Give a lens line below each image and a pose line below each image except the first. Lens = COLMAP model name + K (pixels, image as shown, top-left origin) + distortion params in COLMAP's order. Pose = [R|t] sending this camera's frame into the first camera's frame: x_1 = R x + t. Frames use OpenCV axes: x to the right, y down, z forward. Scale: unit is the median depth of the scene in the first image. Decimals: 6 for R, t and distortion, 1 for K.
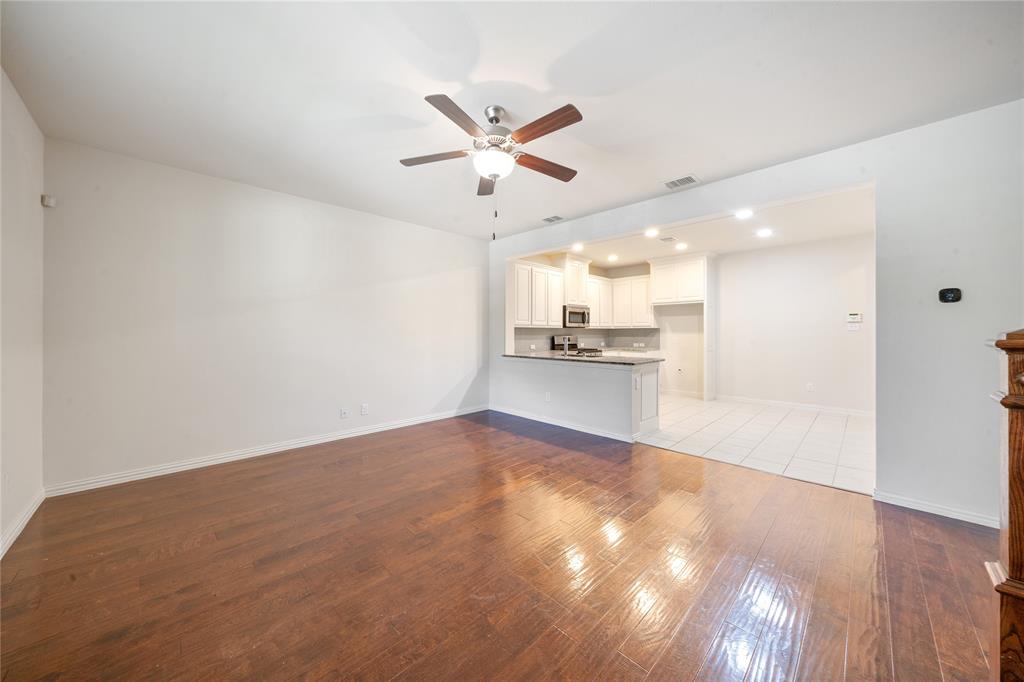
lens RADIAL K [[358.5, 0, 507.3], [0, 358.5, 328.8], [0, 0, 1]] dist [-0.001163, -0.000210]
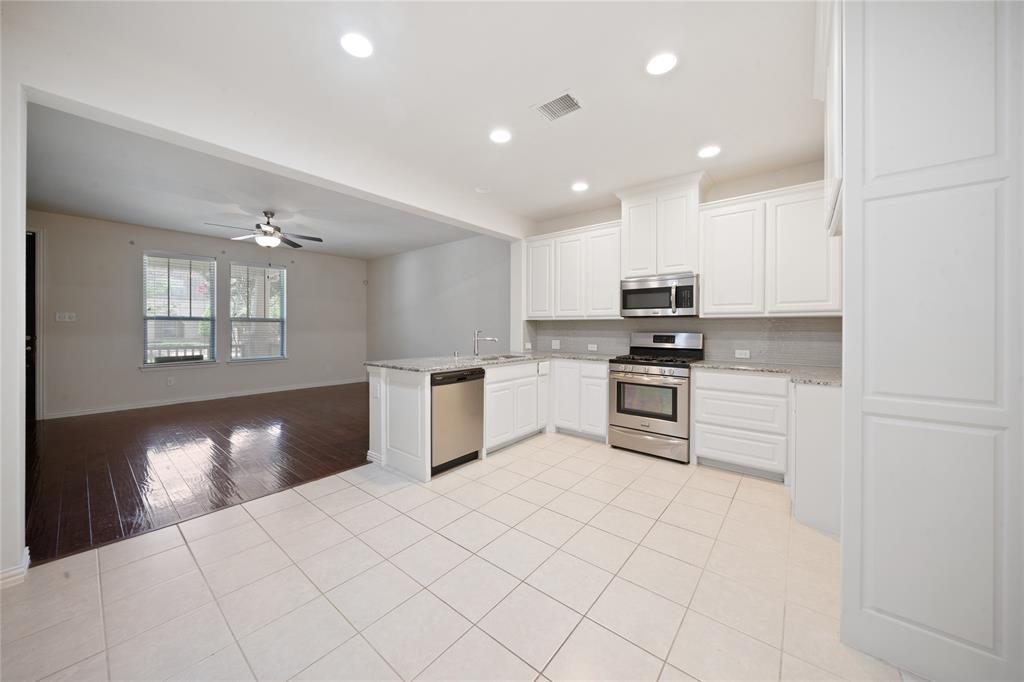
lens RADIAL K [[358.5, 0, 507.3], [0, 358.5, 328.8], [0, 0, 1]] dist [-0.001163, -0.000210]
pose [[0.099835, 0.002906, -0.995000, 0.740018], [0.006898, 0.999970, 0.003613, 0.010829], [0.994980, -0.007225, 0.099812, 0.765501]]
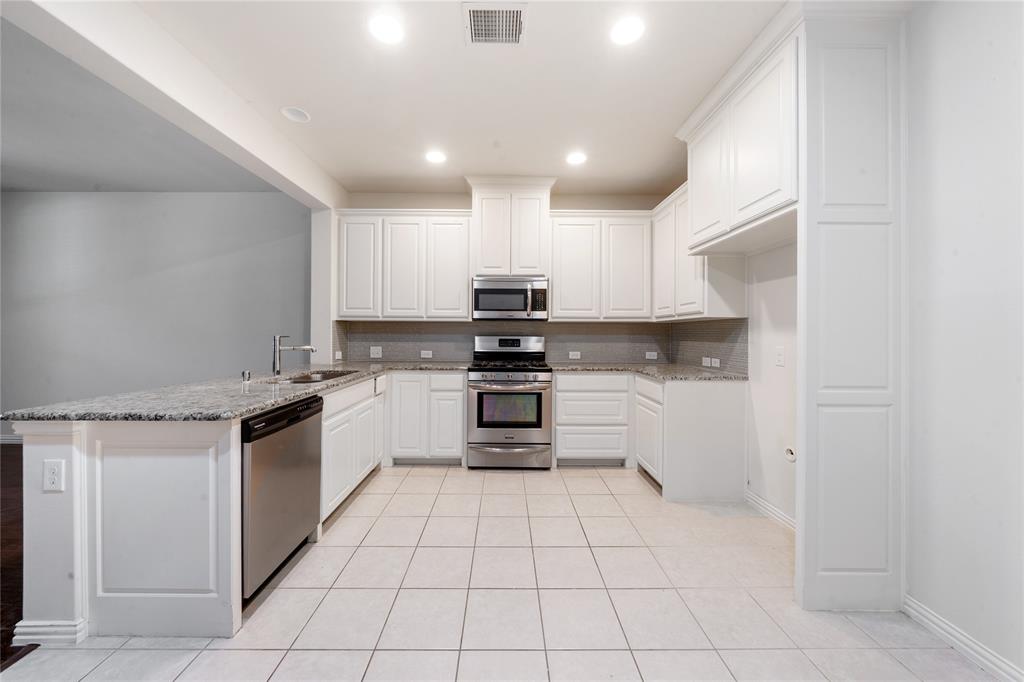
lens RADIAL K [[358.5, 0, 507.3], [0, 358.5, 328.8], [0, 0, 1]] dist [-0.001163, -0.000210]
pose [[0.714505, -0.002220, -0.699627, 0.574554], [0.002752, 0.999996, -0.000363, 0.009661], [0.699625, -0.001666, 0.714508, 0.671688]]
